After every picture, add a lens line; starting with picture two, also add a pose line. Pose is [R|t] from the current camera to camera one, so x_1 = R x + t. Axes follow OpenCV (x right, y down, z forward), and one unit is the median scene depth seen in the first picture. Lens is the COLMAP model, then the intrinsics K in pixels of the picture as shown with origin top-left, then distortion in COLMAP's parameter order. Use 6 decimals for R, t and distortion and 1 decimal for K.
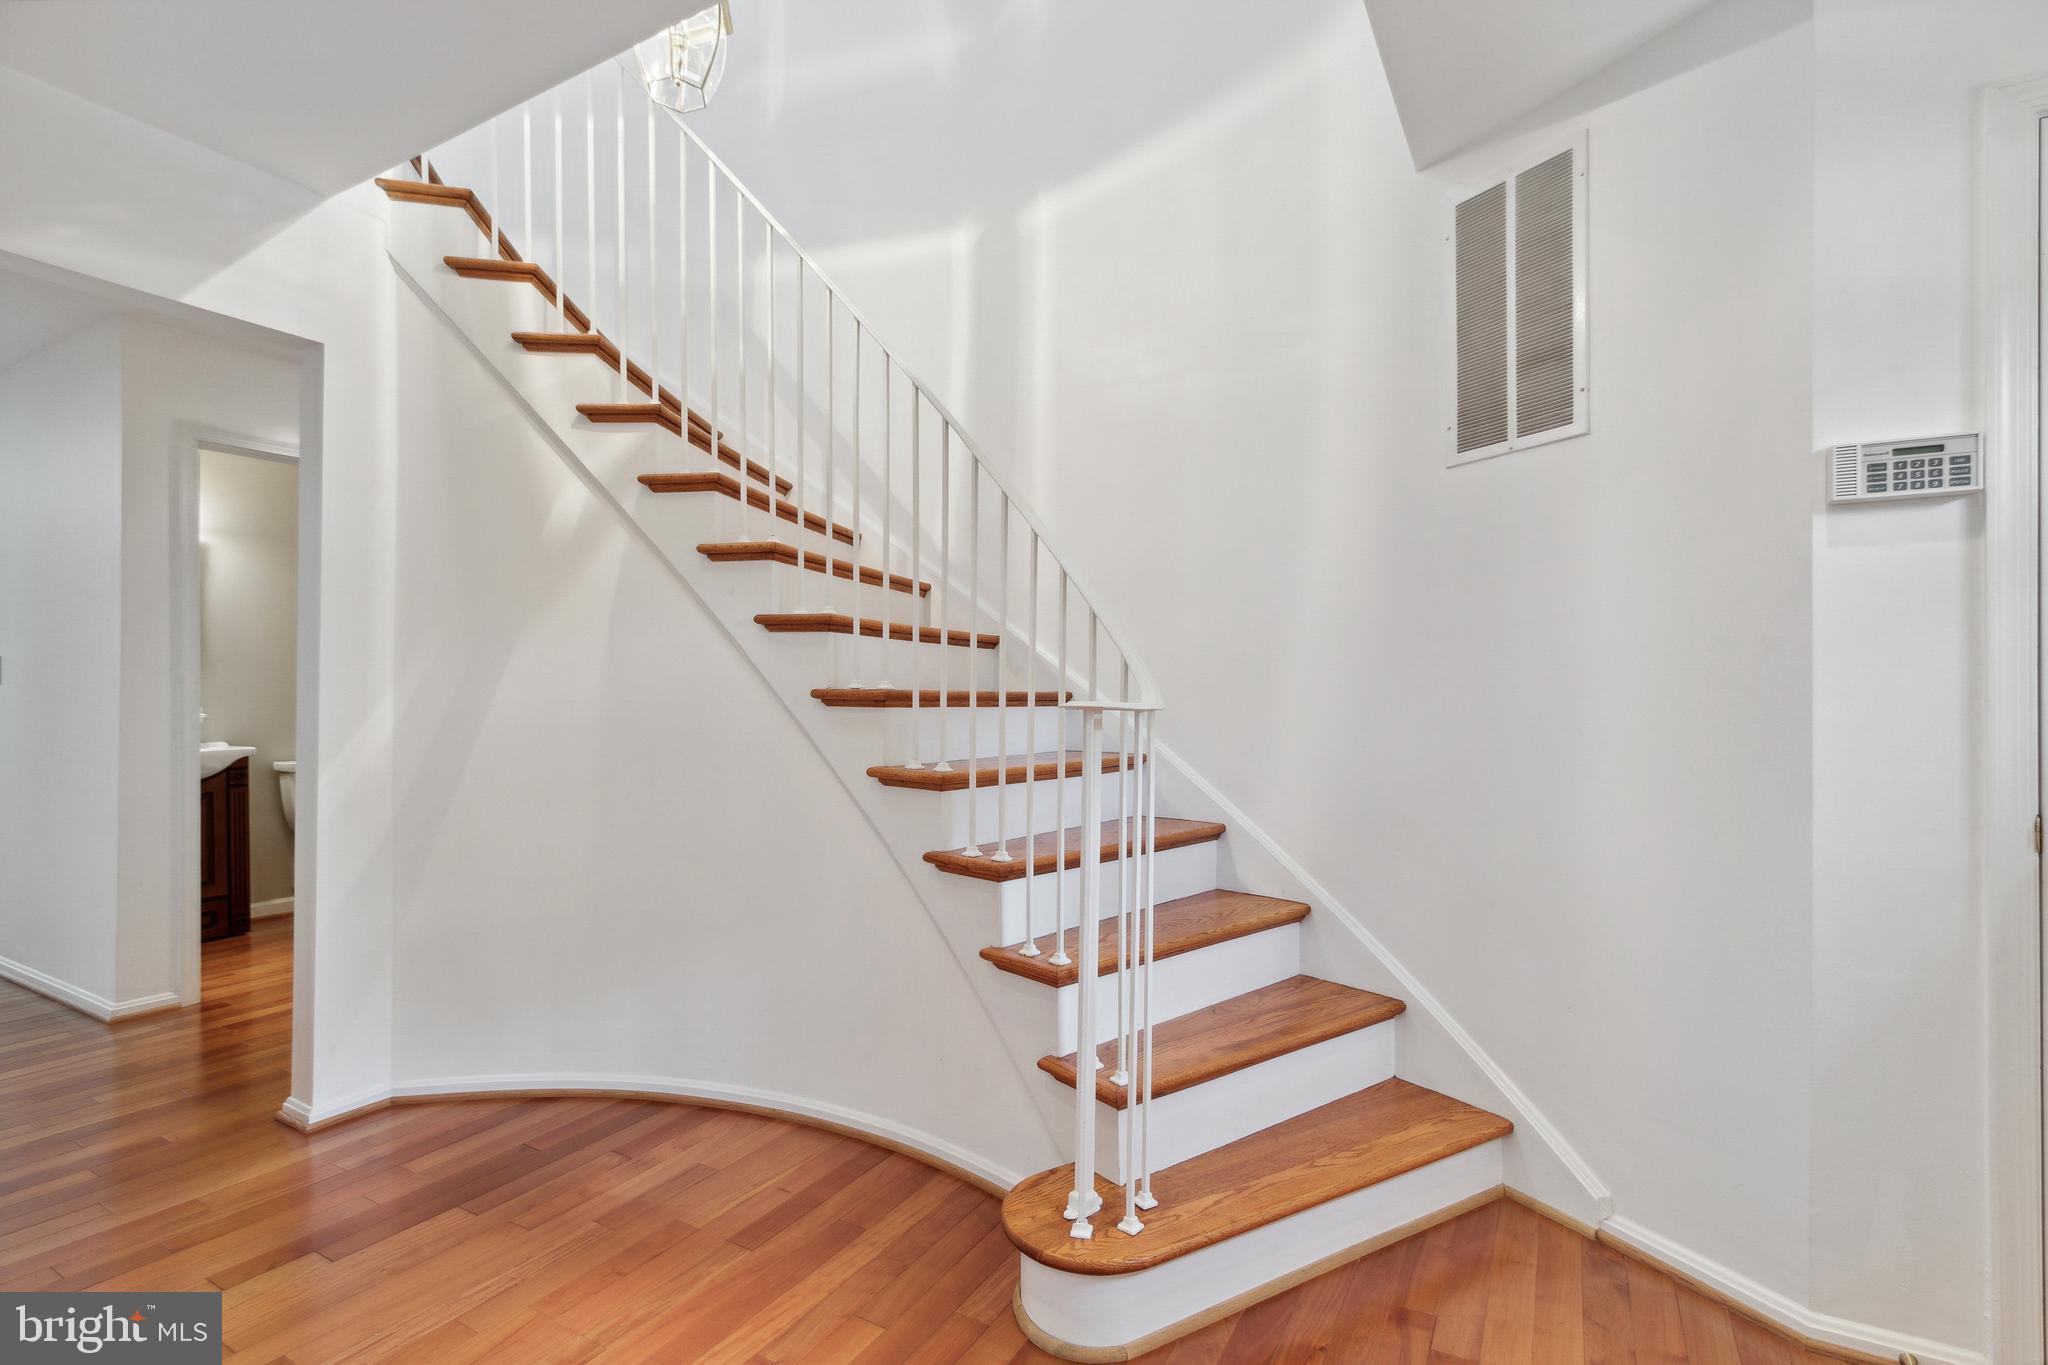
lens RADIAL K [[946.8, 0, 1024.0], [0, 946.8, 682.5], [0, 0, 1]] dist [-0.001255, -0.000201]
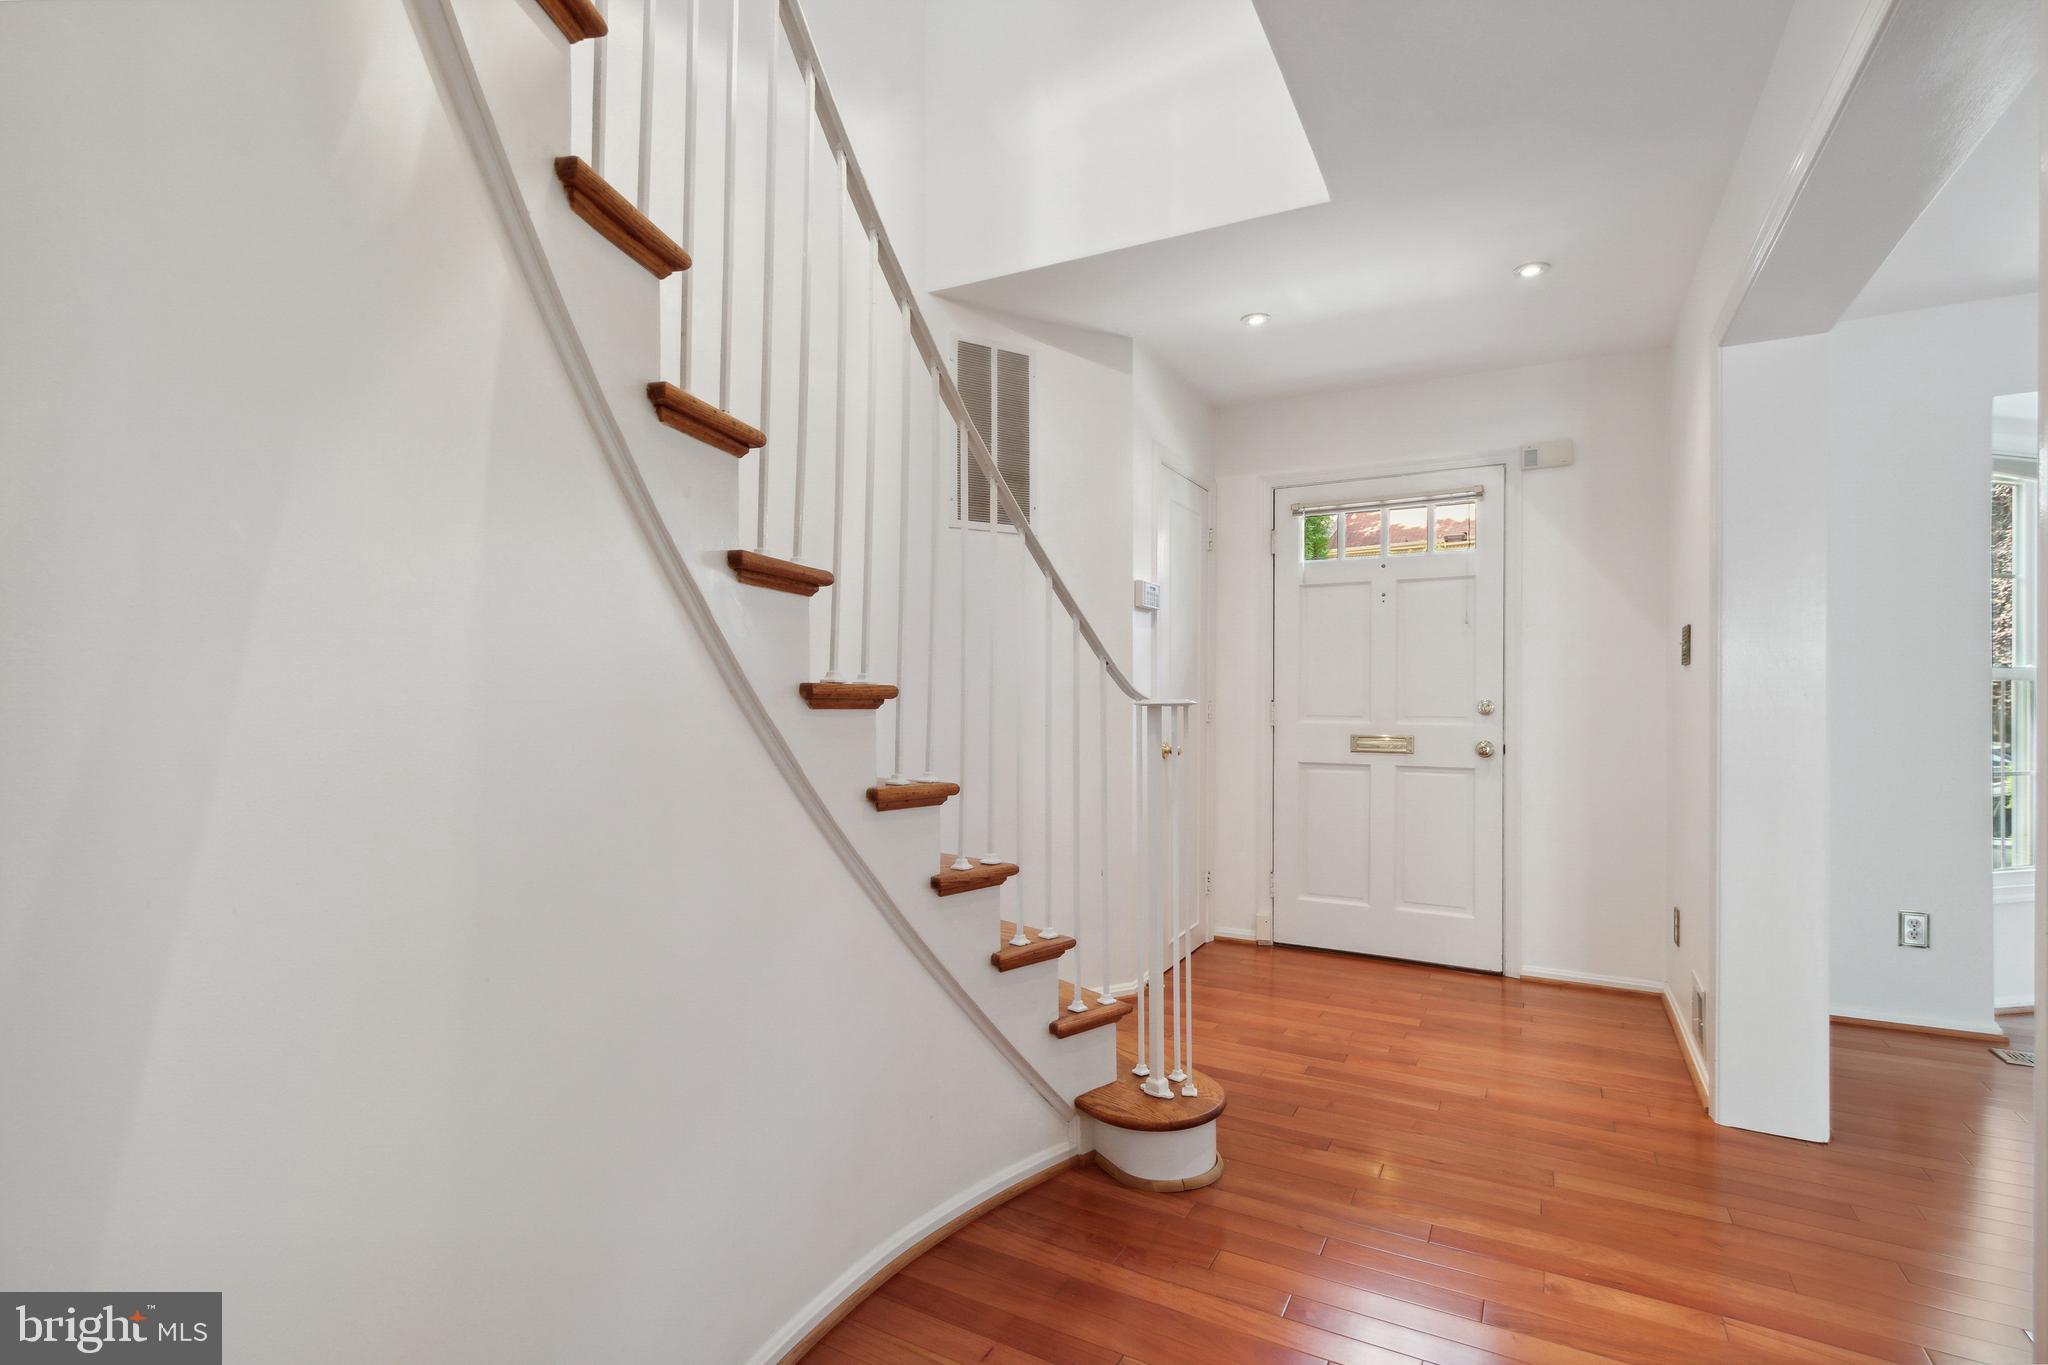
lens RADIAL K [[946.8, 0, 1024.0], [0, 946.8, 682.5], [0, 0, 1]] dist [-0.001255, -0.000201]
pose [[-0.011131, 0.013991, 0.999840, -1.032108], [-0.021276, 0.999672, -0.014226, 0.017440], [-0.999712, -0.021431, -0.010830, 1.013399]]
